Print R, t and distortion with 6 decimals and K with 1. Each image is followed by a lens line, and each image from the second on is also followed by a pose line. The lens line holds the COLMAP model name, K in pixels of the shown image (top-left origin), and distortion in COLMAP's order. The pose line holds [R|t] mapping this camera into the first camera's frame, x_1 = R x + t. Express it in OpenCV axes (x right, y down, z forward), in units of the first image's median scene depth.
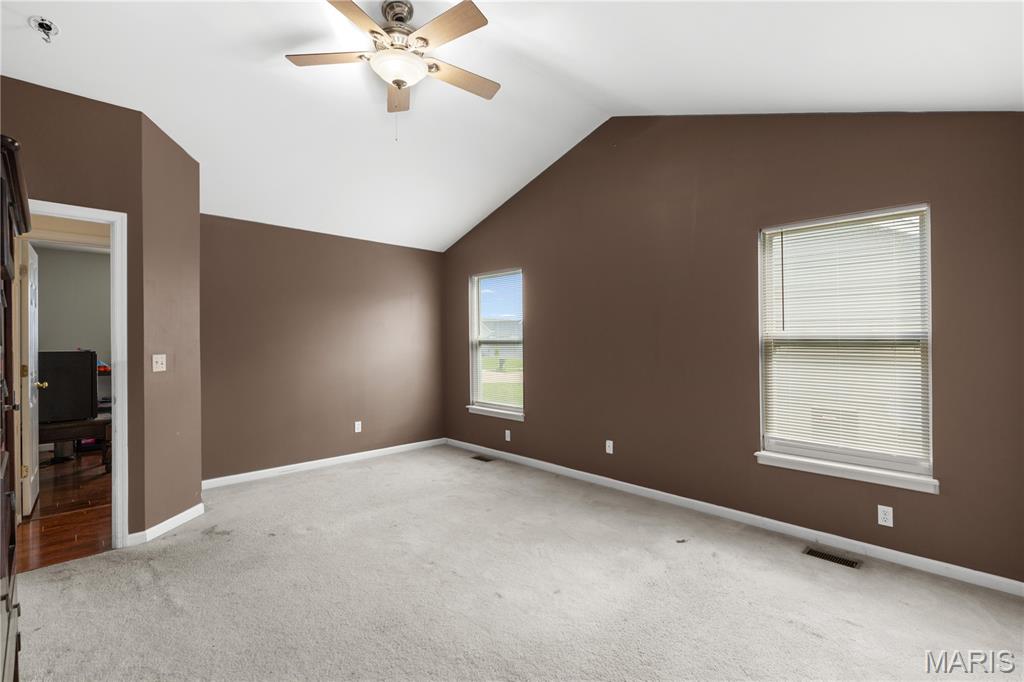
lens RADIAL K [[464.2, 0, 512.0], [0, 464.2, 341.0], [0, 0, 1]] dist [-0.000582, -0.000233]
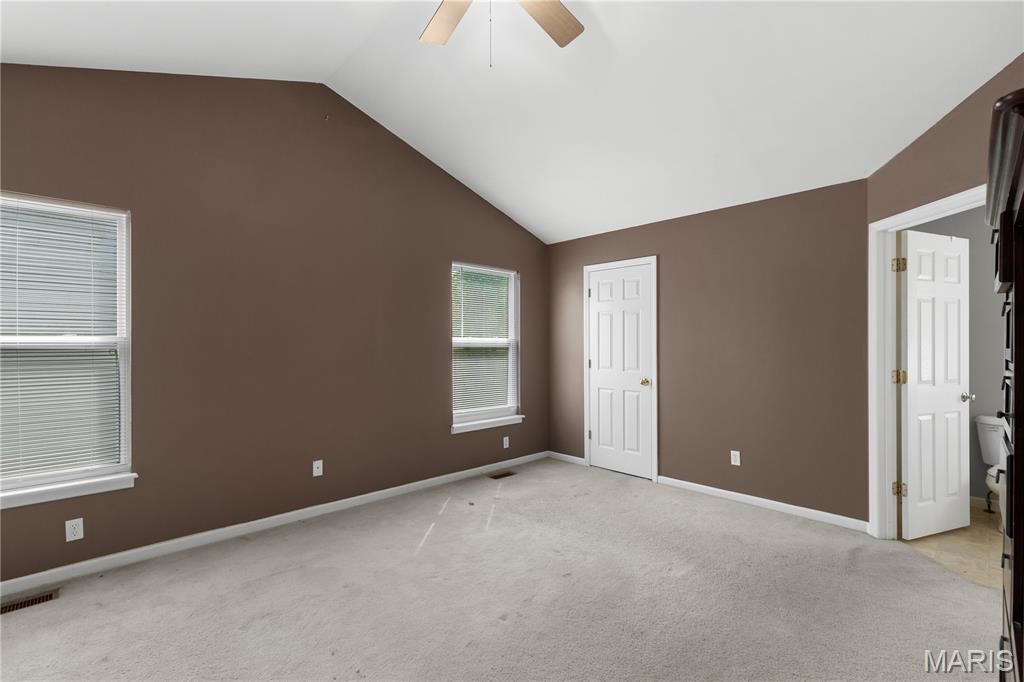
lens RADIAL K [[460.8, 0, 512.0], [0, 460.8, 341.0], [0, 0, 1]] dist [-0.000886, -0.000150]
pose [[0.004992, 0.003818, 0.999980, -0.715220], [-0.003062, 0.999988, -0.003803, -0.005876], [-0.999983, -0.003043, 0.005004, 0.711322]]
